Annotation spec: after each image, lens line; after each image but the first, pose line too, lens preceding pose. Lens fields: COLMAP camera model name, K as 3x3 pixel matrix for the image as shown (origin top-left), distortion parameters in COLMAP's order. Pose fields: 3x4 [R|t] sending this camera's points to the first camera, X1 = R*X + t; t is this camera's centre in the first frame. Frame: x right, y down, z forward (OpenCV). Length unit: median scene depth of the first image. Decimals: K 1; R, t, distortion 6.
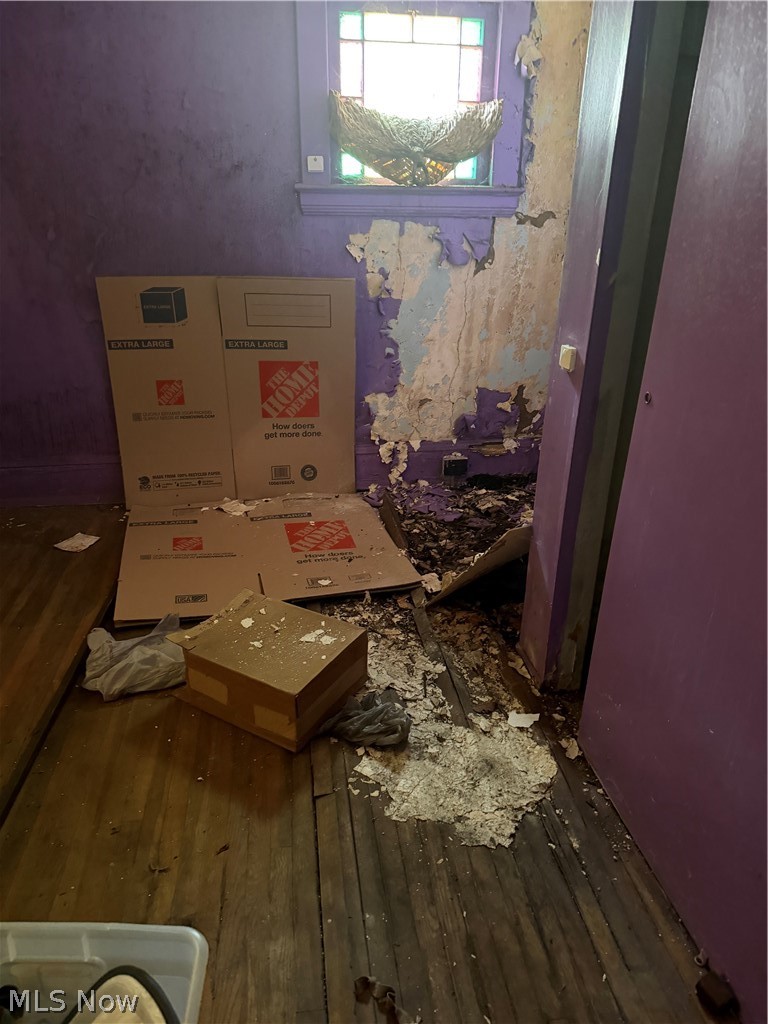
lens RADIAL K [[716.2, 0, 381.1], [0, 716.2, 515.6], [0, 0, 1]] dist [0.160861, -0.282474]
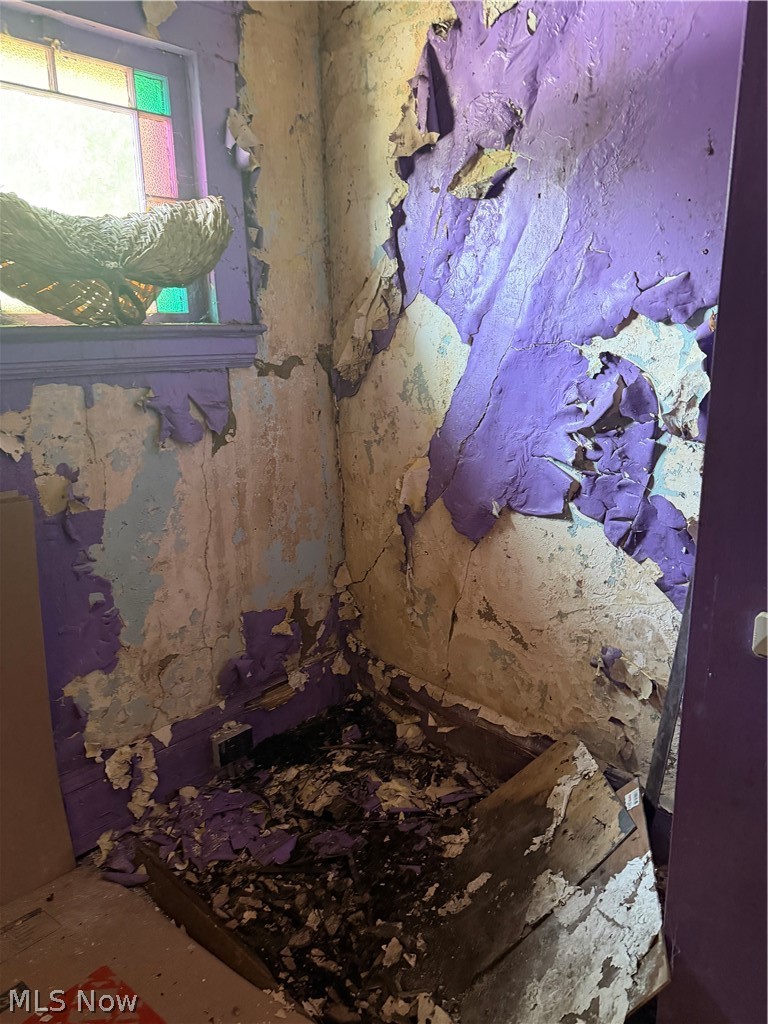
lens RADIAL K [[716.2, 0, 381.1], [0, 716.2, 515.6], [0, 0, 1]] dist [0.160861, -0.282474]
pose [[0.800916, -0.182200, 0.570382, -0.123763], [0.275758, 0.957786, -0.081261, -0.183928], [-0.531499, 0.222370, 0.817350, 0.409196]]
